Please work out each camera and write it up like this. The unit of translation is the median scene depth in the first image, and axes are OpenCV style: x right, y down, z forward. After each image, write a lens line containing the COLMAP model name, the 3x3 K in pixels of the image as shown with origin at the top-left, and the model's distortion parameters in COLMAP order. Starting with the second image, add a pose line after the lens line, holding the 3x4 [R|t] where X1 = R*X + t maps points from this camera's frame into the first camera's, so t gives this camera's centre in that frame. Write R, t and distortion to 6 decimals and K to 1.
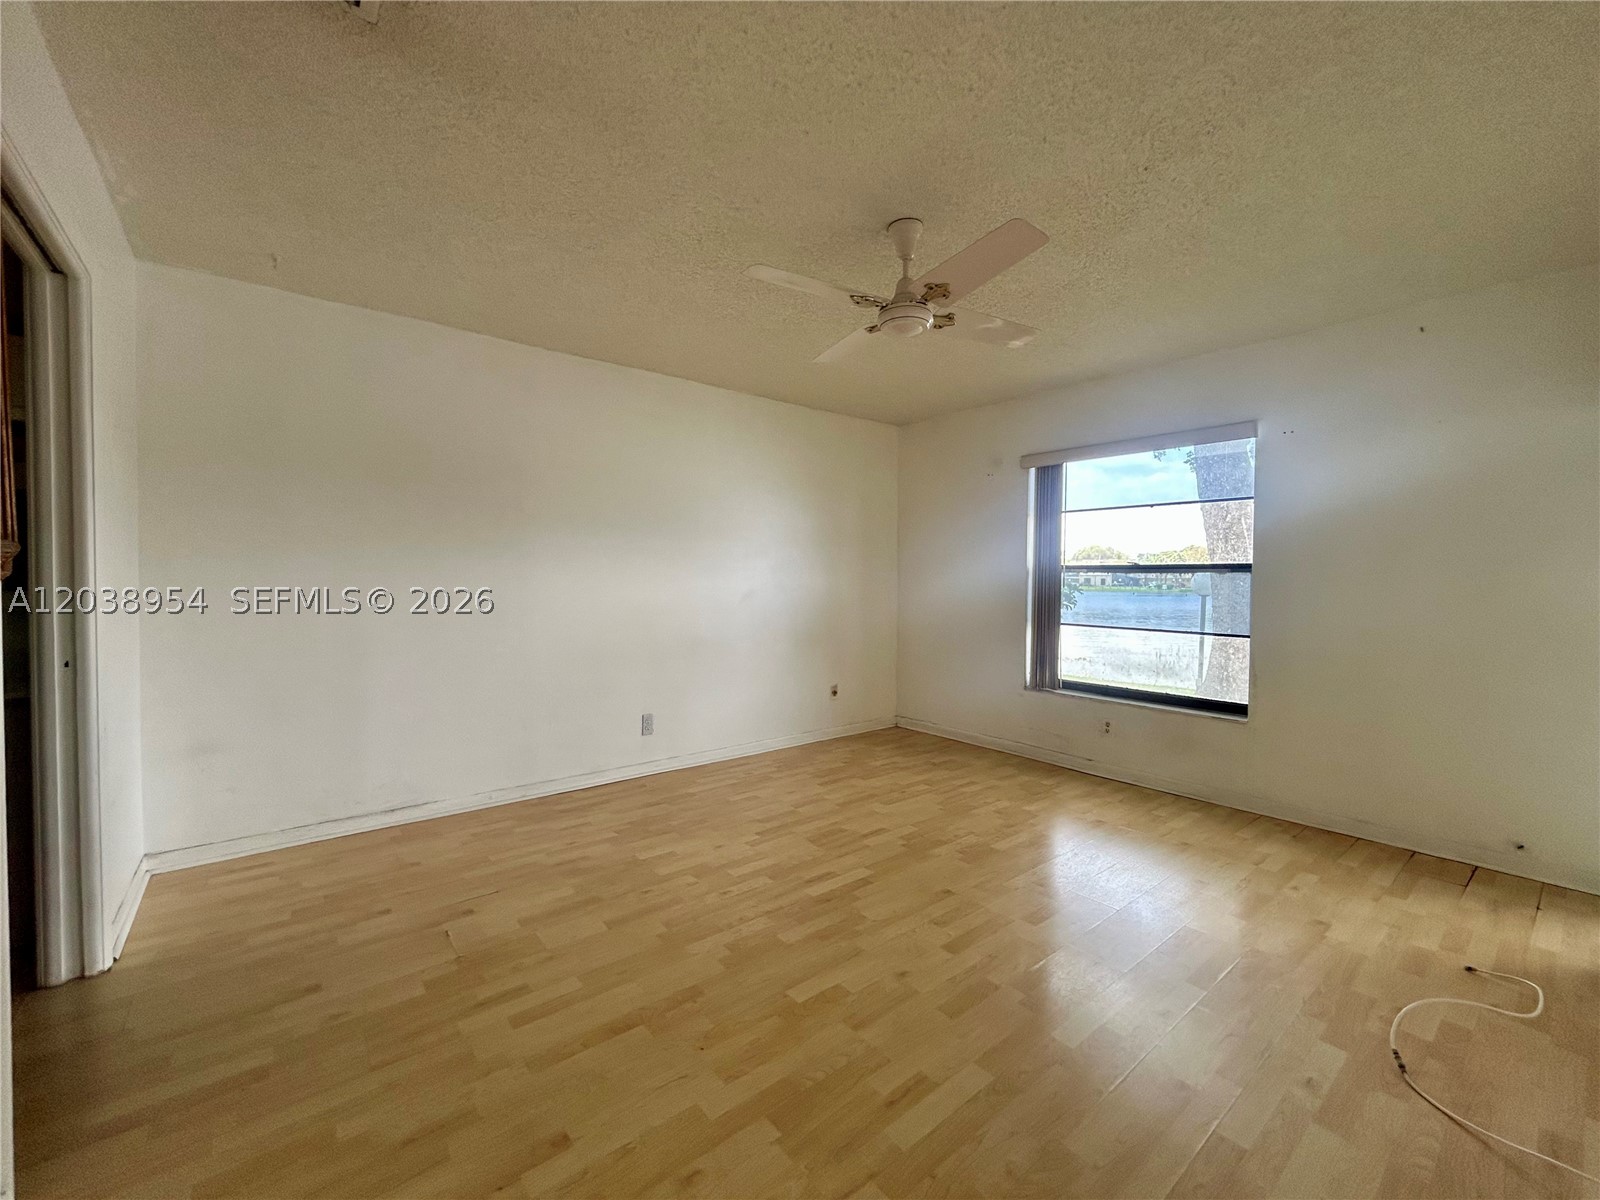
lens RADIAL K [[651.1, 0, 798.6], [0, 651.1, 595.7], [0, 0, 1]] dist [0.000089, -0.000034]
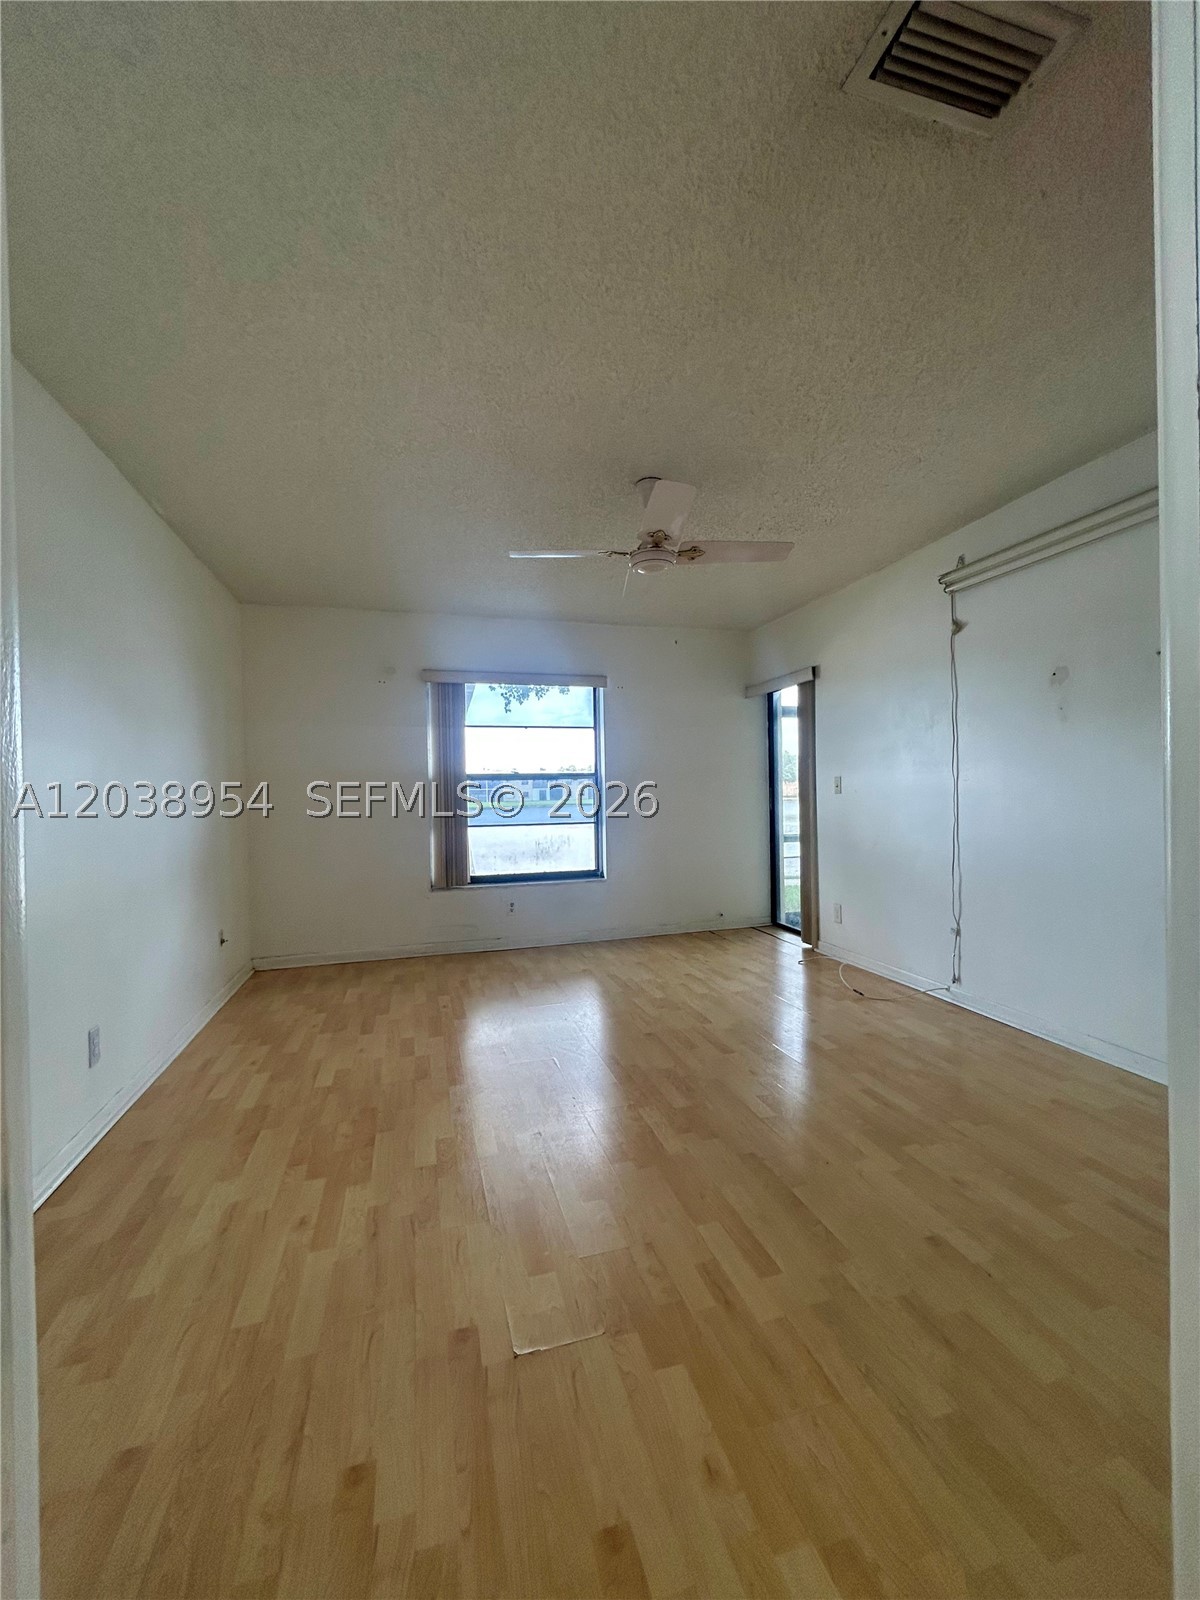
lens RADIAL K [[651.1, 0, 599.0], [0, 651.1, 811.4], [0, 0, 1]] dist [0.000089, -0.000034]
pose [[0.387478, -0.040172, 0.921003, -0.655778], [0.048546, 0.998553, 0.023131, 0.003567], [-0.920600, 0.035749, 0.388867, 0.426372]]
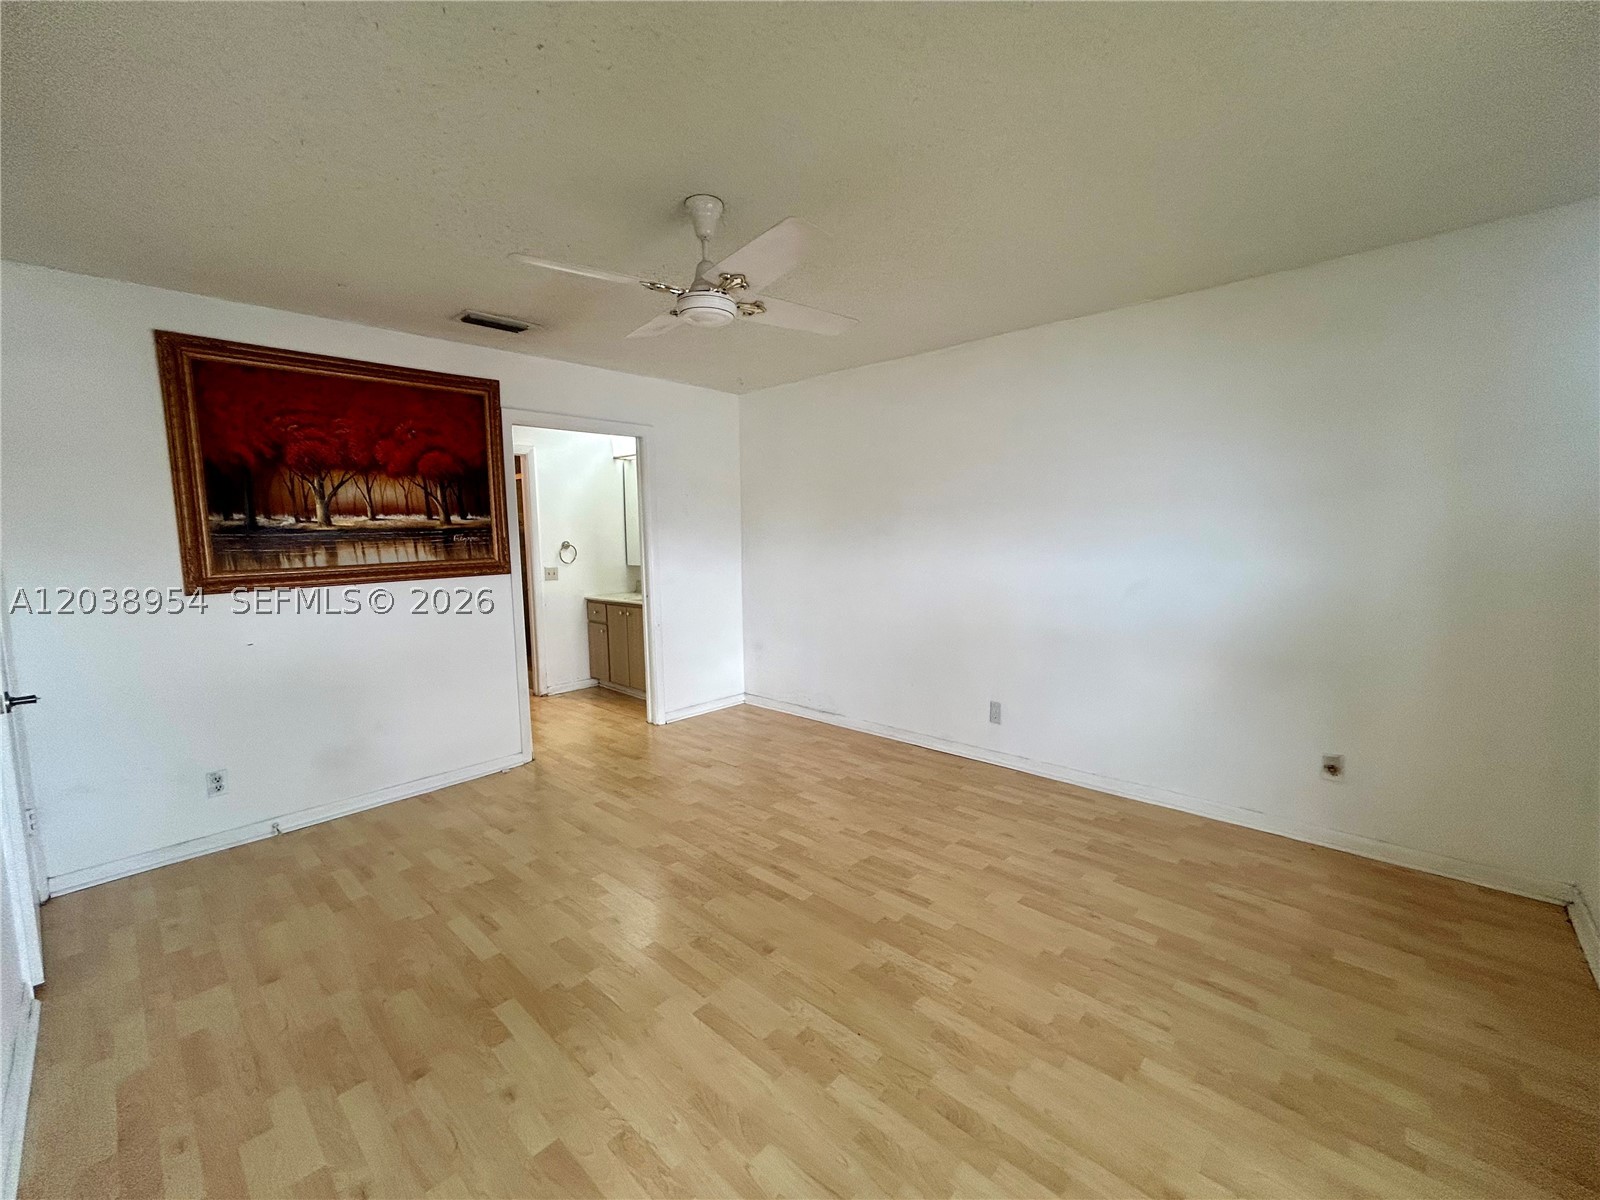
lens RADIAL K [[652.4, 0, 795.2], [0, 652.4, 596.2], [0, 0, 1]] dist [0.000350, 0.000397]
pose [[0.143823, 0.093157, -0.985209, 0.747773], [-0.008006, 0.995636, 0.092974, -0.067707], [0.989571, -0.005484, 0.143941, 0.653470]]
